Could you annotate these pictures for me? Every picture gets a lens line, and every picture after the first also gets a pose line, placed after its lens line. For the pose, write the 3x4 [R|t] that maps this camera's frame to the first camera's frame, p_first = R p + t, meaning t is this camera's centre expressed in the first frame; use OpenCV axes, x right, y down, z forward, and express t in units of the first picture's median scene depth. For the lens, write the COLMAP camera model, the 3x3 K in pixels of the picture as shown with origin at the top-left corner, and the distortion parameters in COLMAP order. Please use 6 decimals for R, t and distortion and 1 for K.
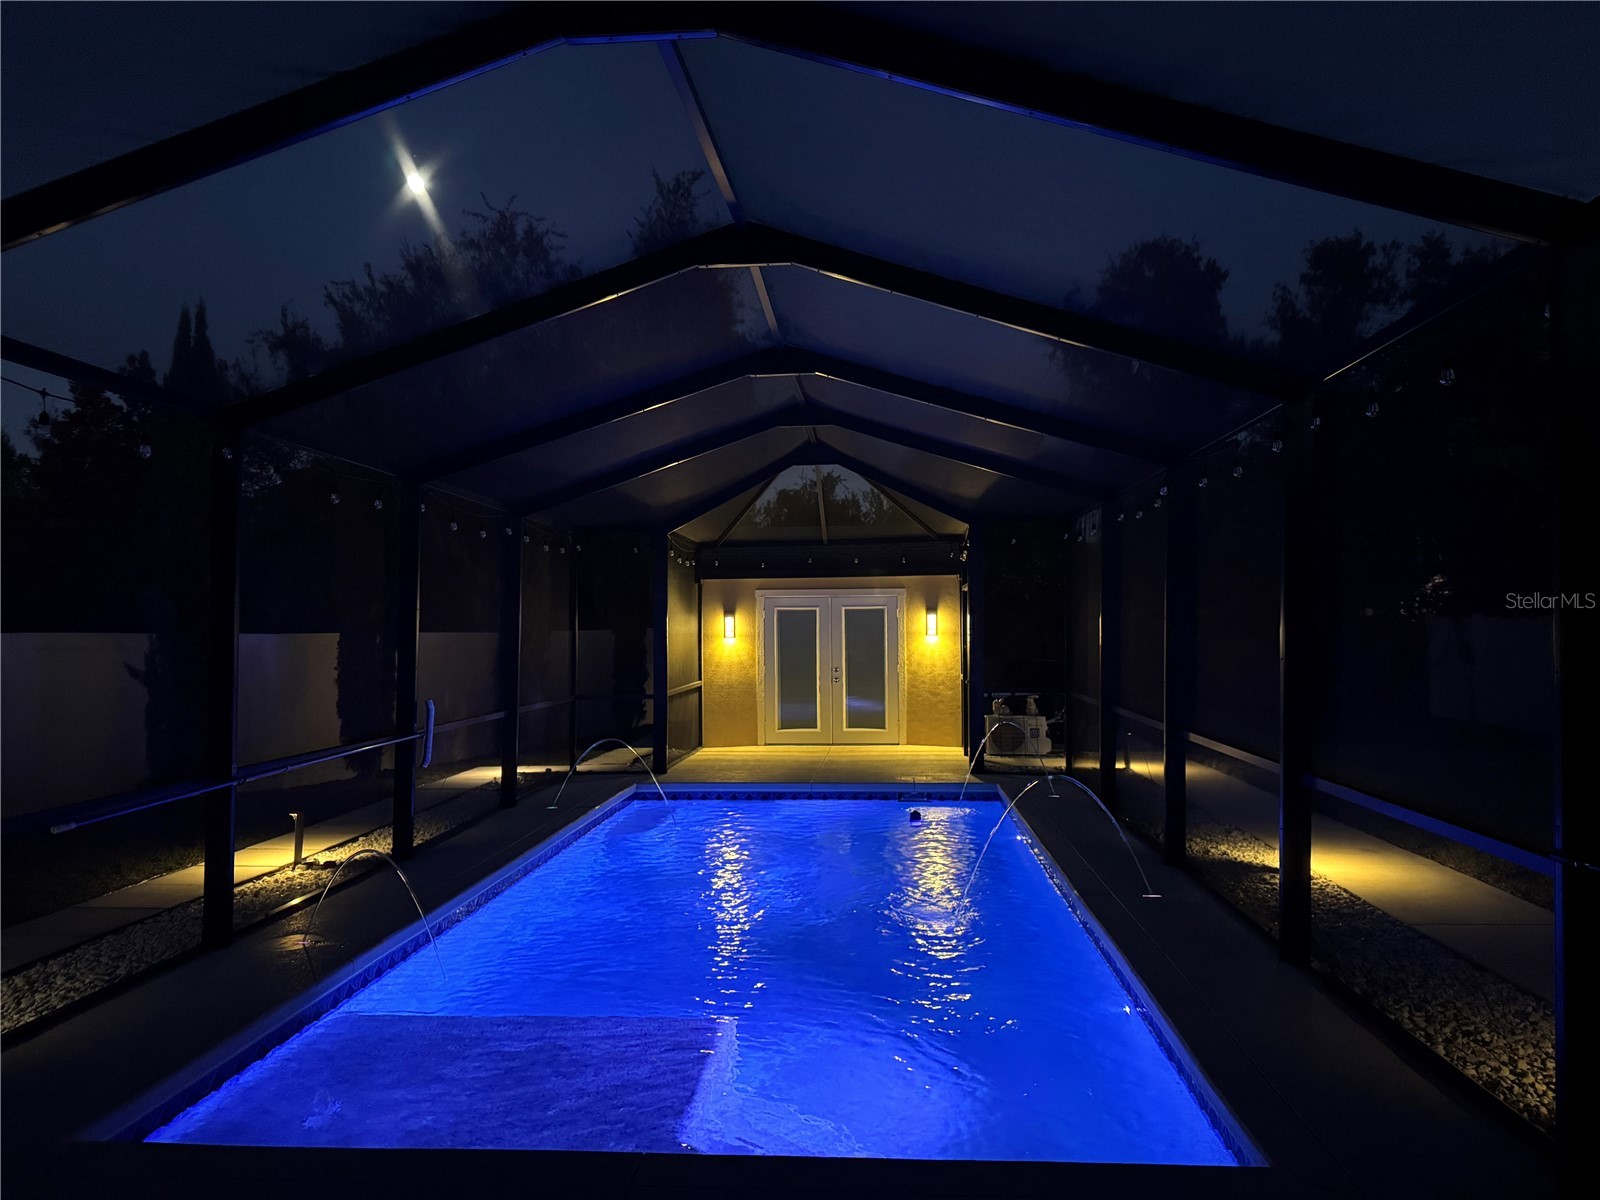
lens RADIAL K [[1141.2, 0, 800.0], [0, 1141.2, 600.0], [0, 0, 1]] dist [0.068212, 0.000766]
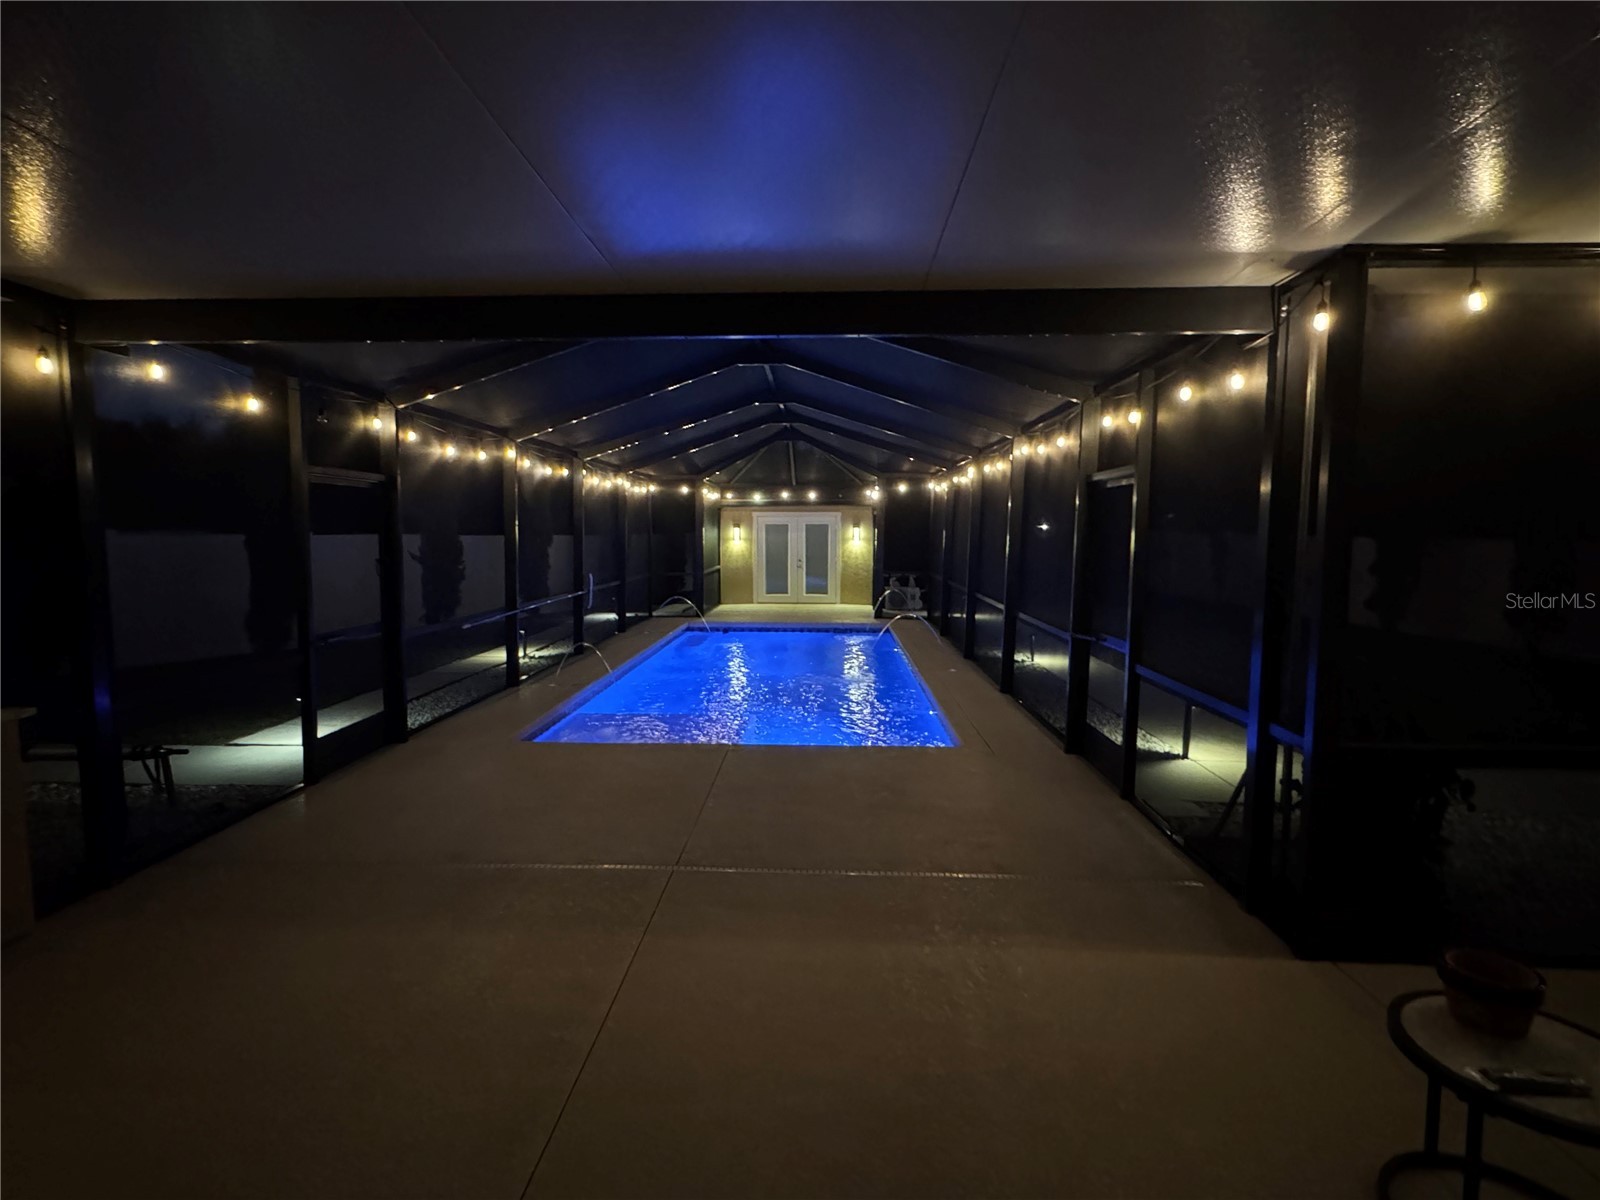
lens RADIAL K [[735.4, 0, 800.0], [0, 735.4, 600.0], [0, 0, 1]] dist [0.001249, 0.000040]
pose [[0.999359, 0.009492, 0.034510, -0.006137], [-0.013467, 0.993058, 0.116854, -0.008707], [-0.033161, -0.117244, 0.992549, -0.110366]]
